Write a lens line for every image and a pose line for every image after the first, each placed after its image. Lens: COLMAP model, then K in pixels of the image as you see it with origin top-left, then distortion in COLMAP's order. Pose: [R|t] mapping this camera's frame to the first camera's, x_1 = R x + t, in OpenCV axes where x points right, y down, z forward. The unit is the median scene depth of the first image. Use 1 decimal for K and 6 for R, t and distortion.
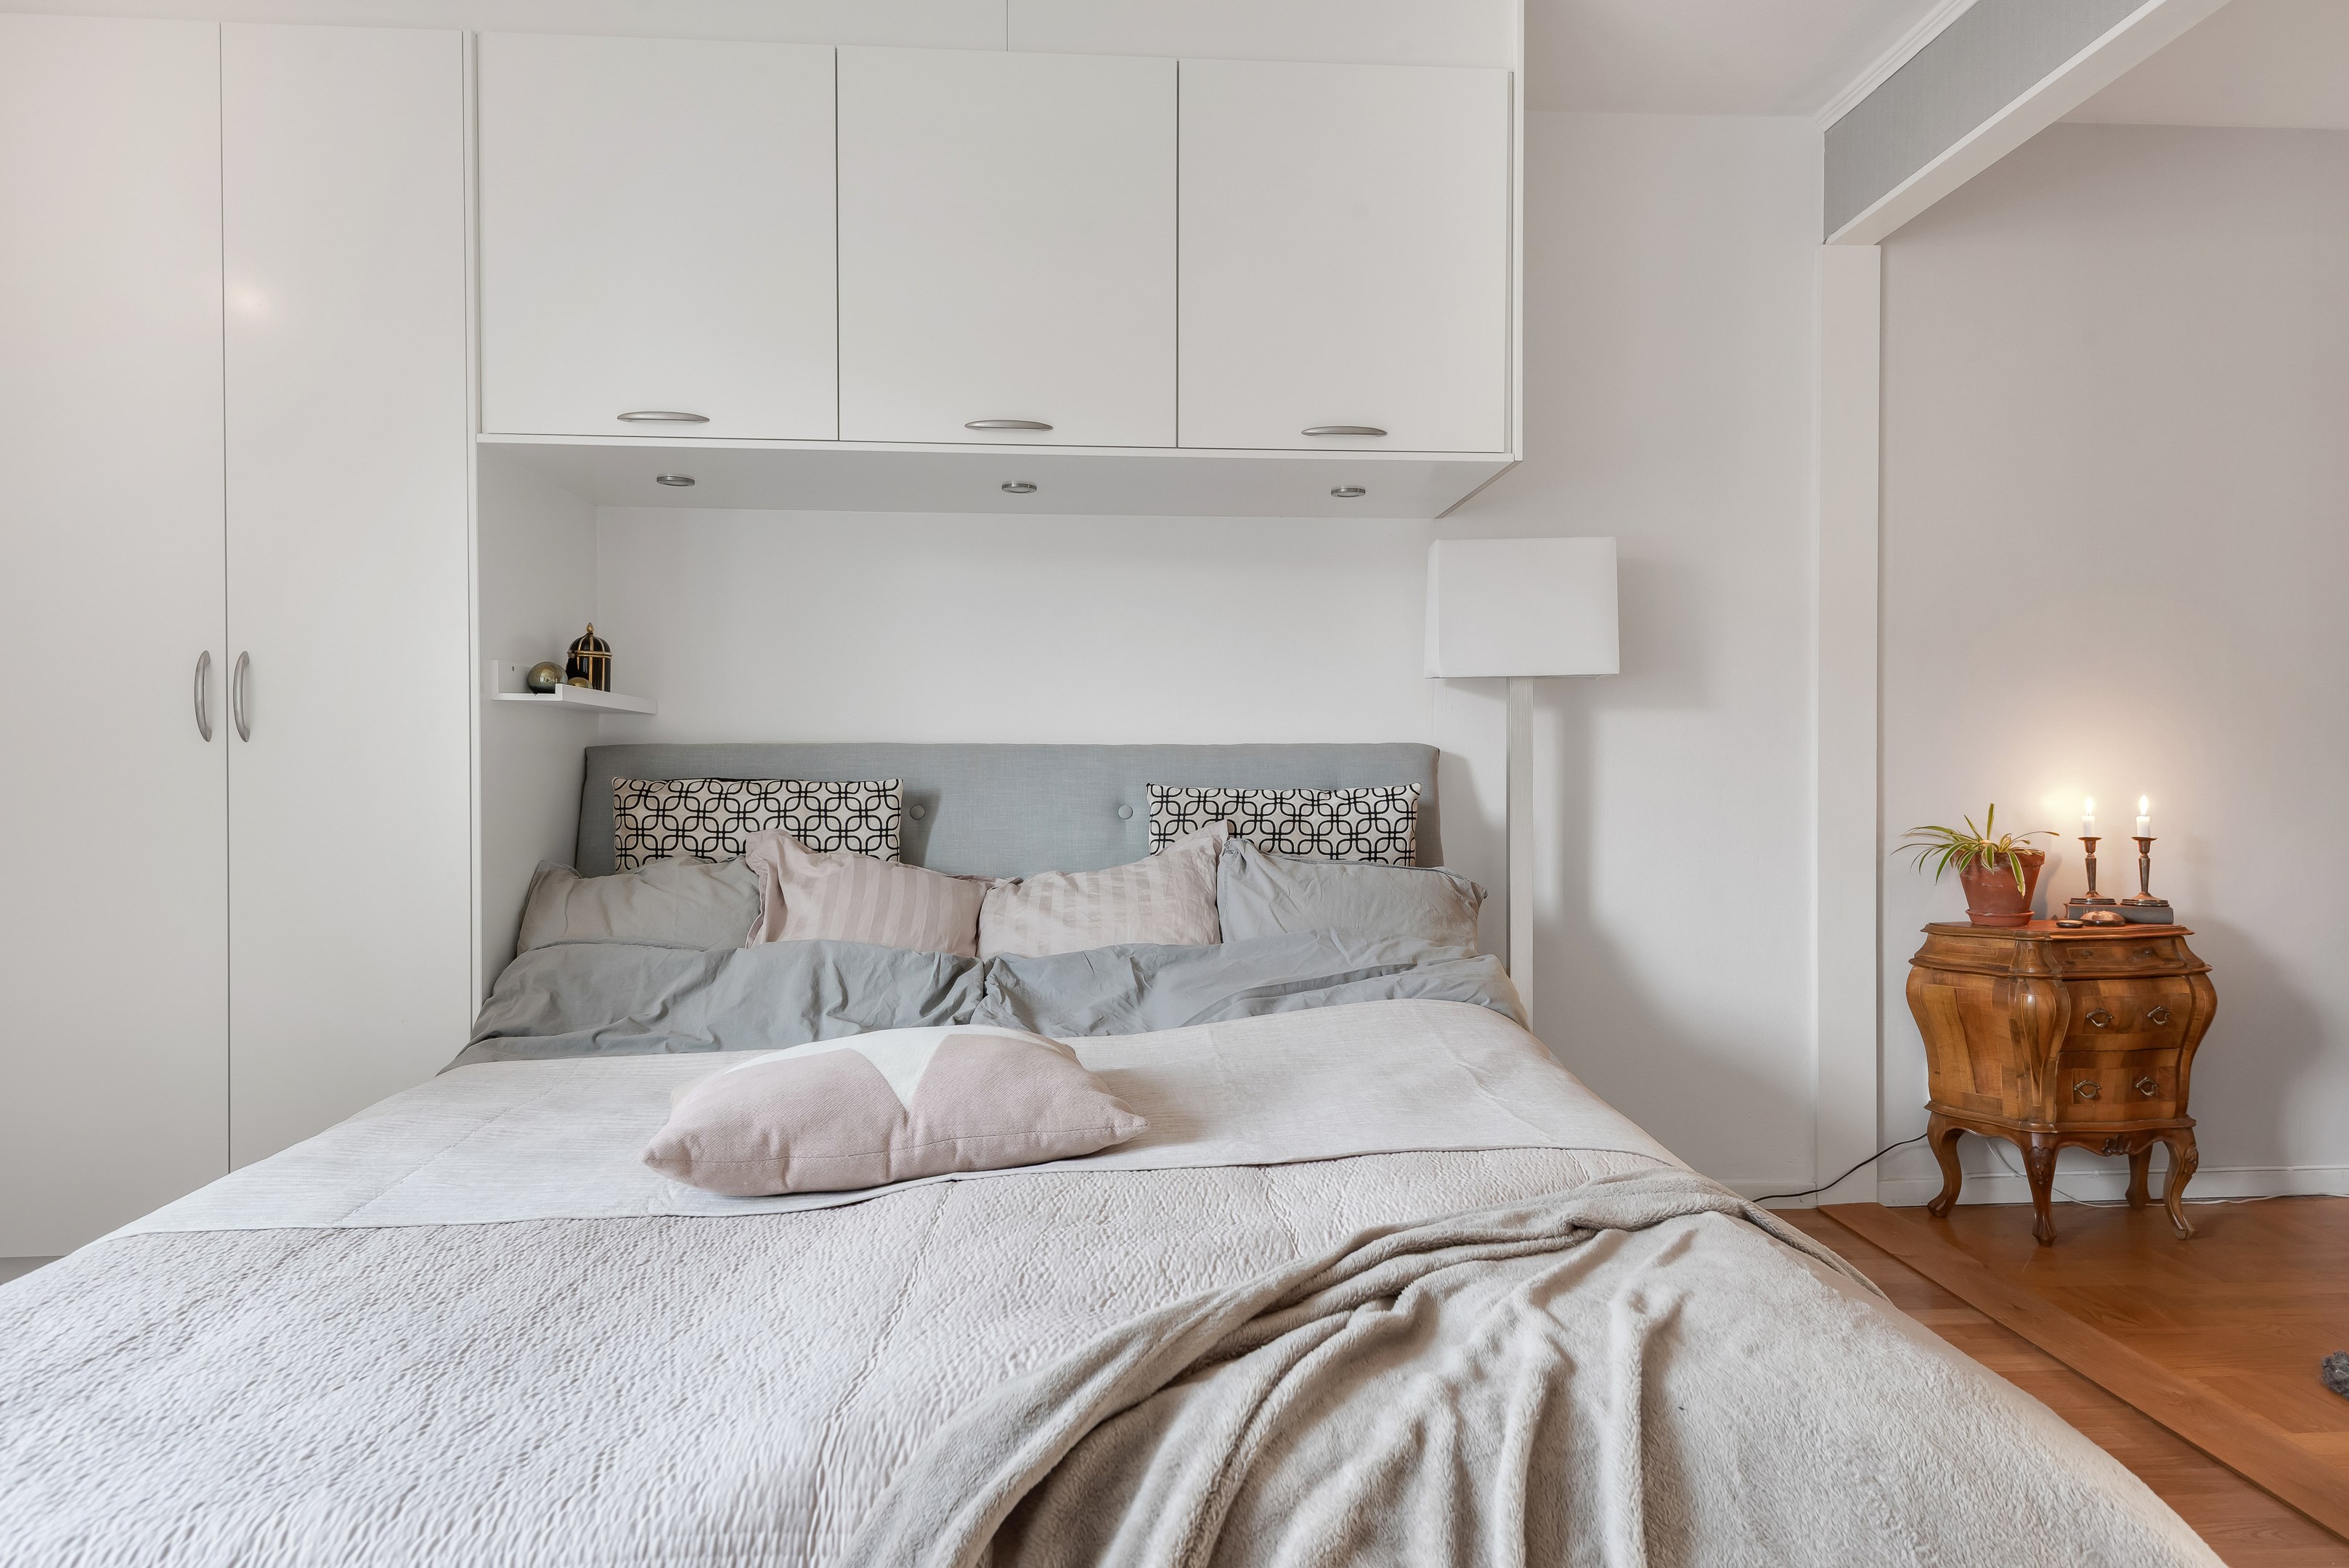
lens RADIAL K [[1434.1, 0, 1185.2], [0, 1434.1, 774.7], [0, 0, 1]] dist [0.050454, -0.035884]
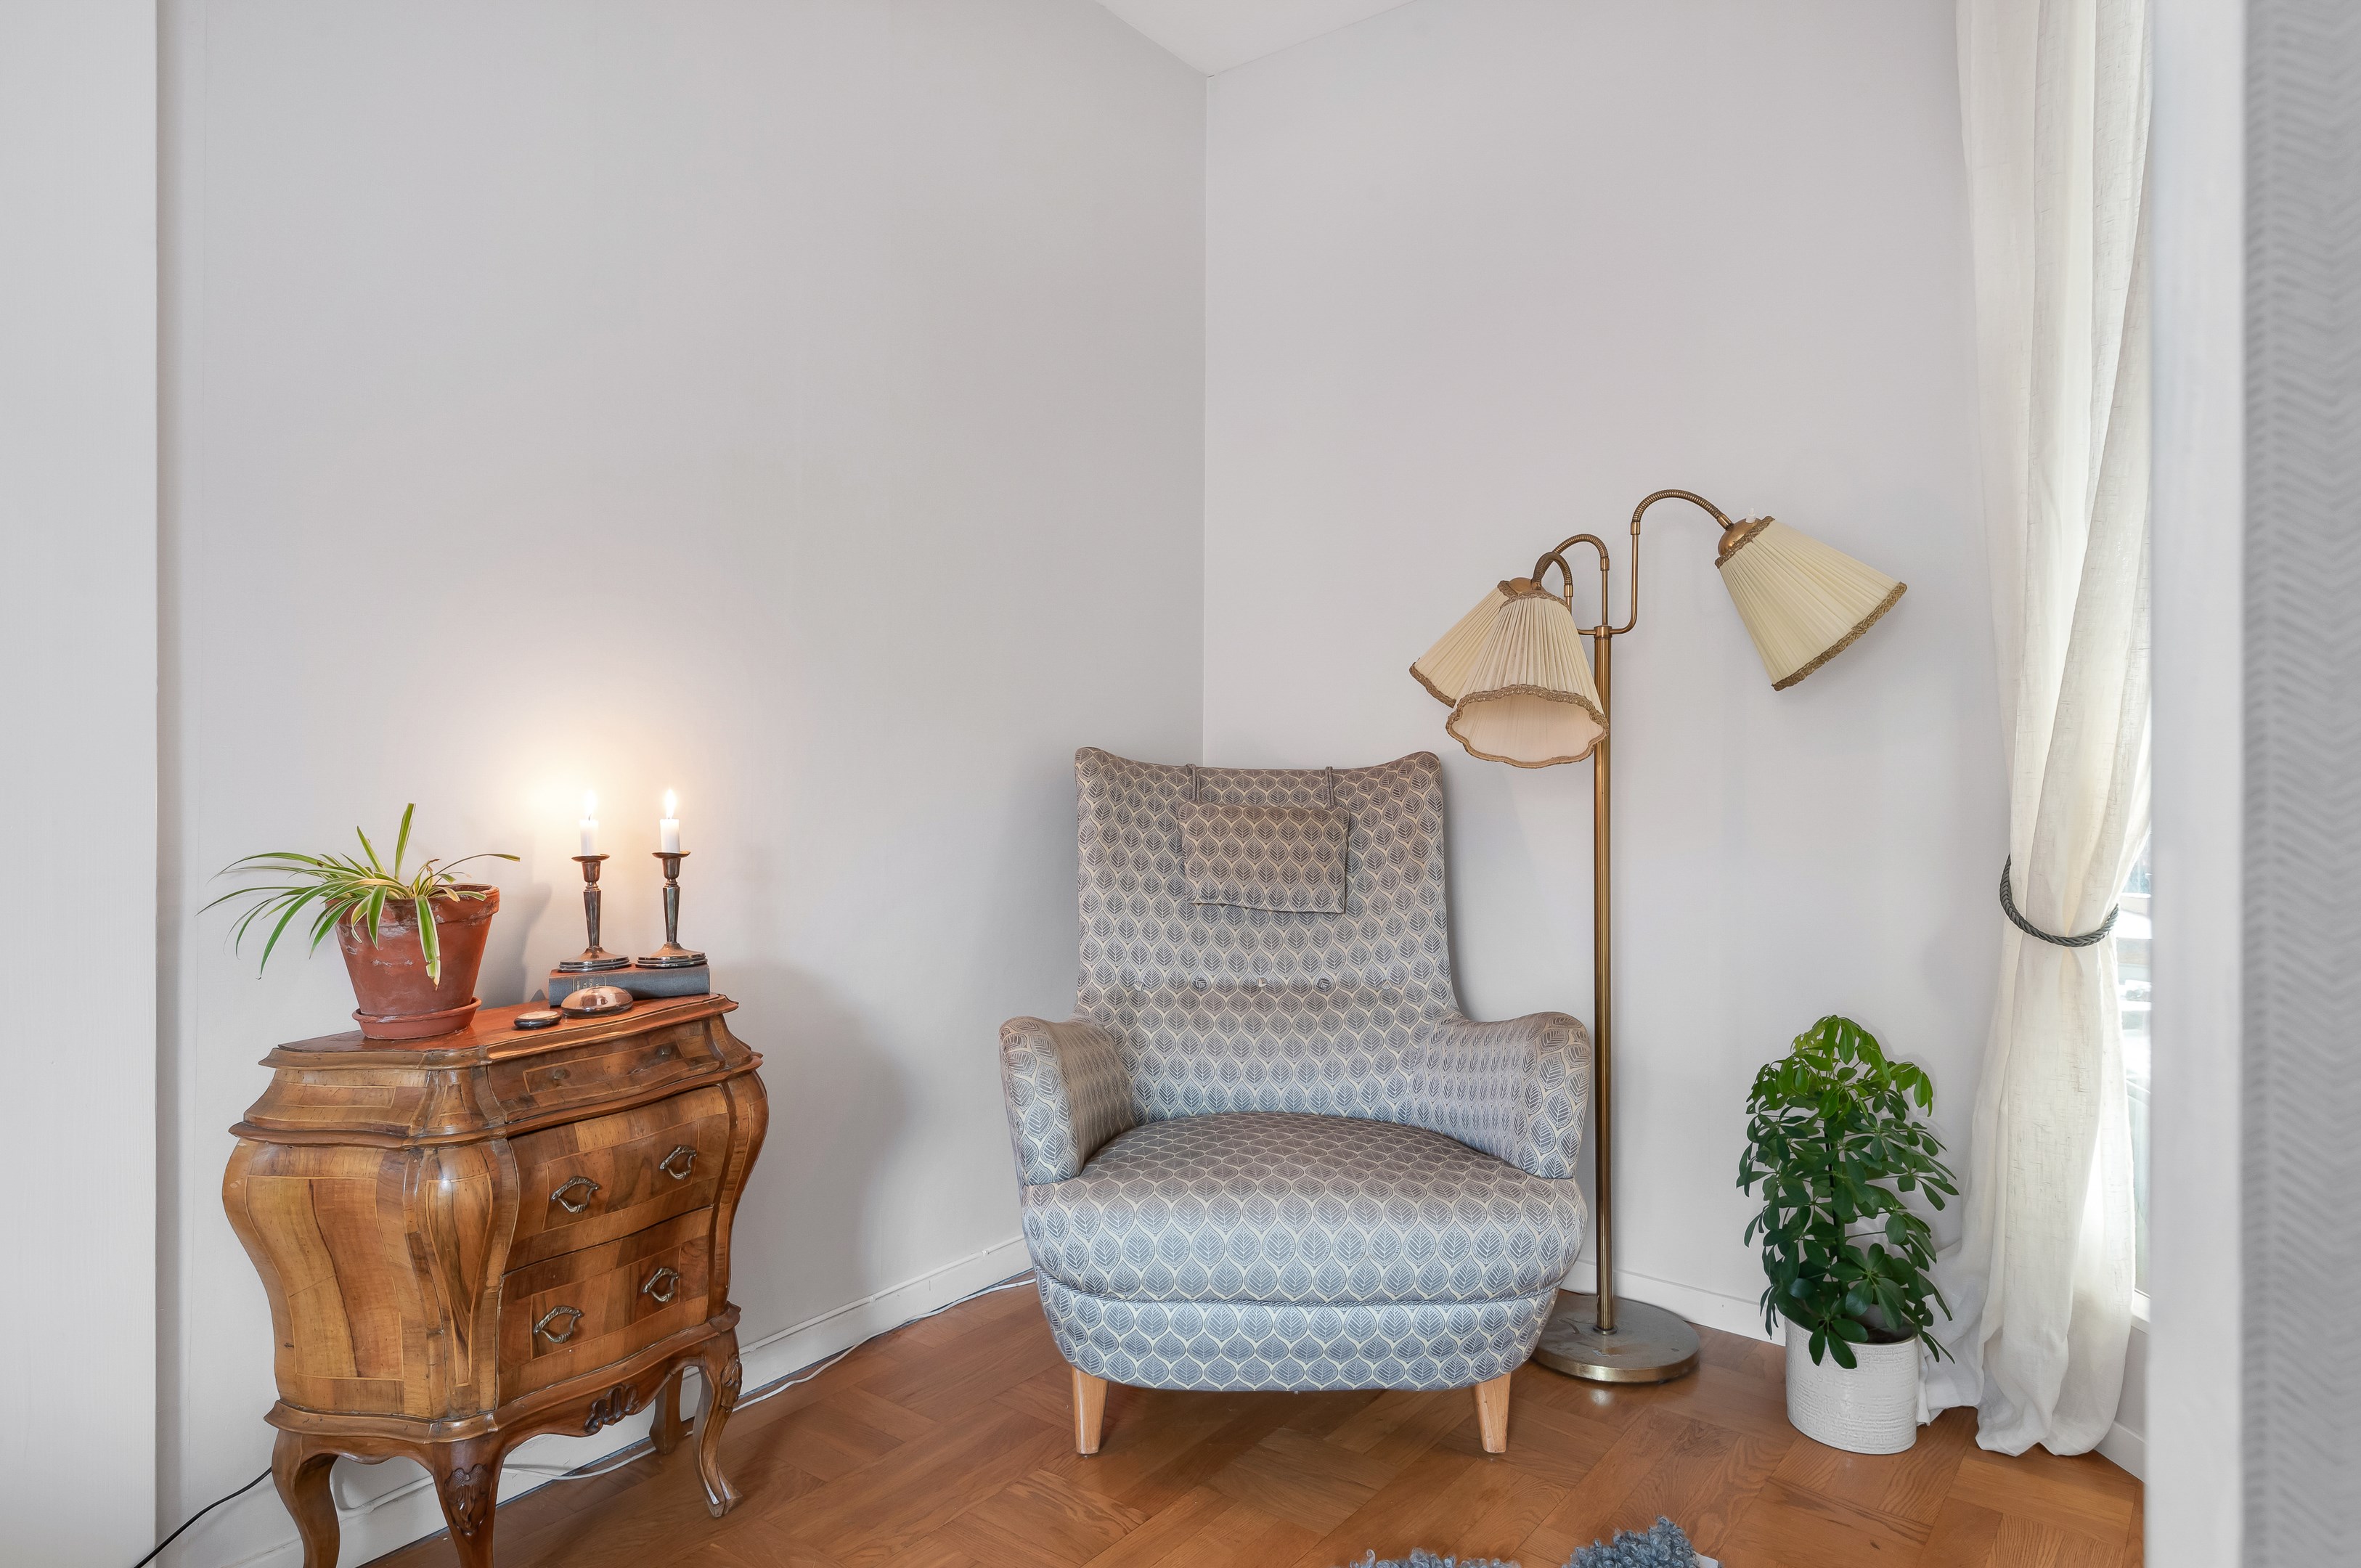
lens RADIAL K [[1218.1, 0, 1177.1], [0, 1218.1, 758.2], [0, 0, 1]] dist [-0.001446, -0.000696]
pose [[0.646883, 0.001124, 0.762589, 0.415872], [0.001734, 0.999994, -0.002946, 0.005600], [-0.762587, 0.003228, 0.646877, 0.520448]]
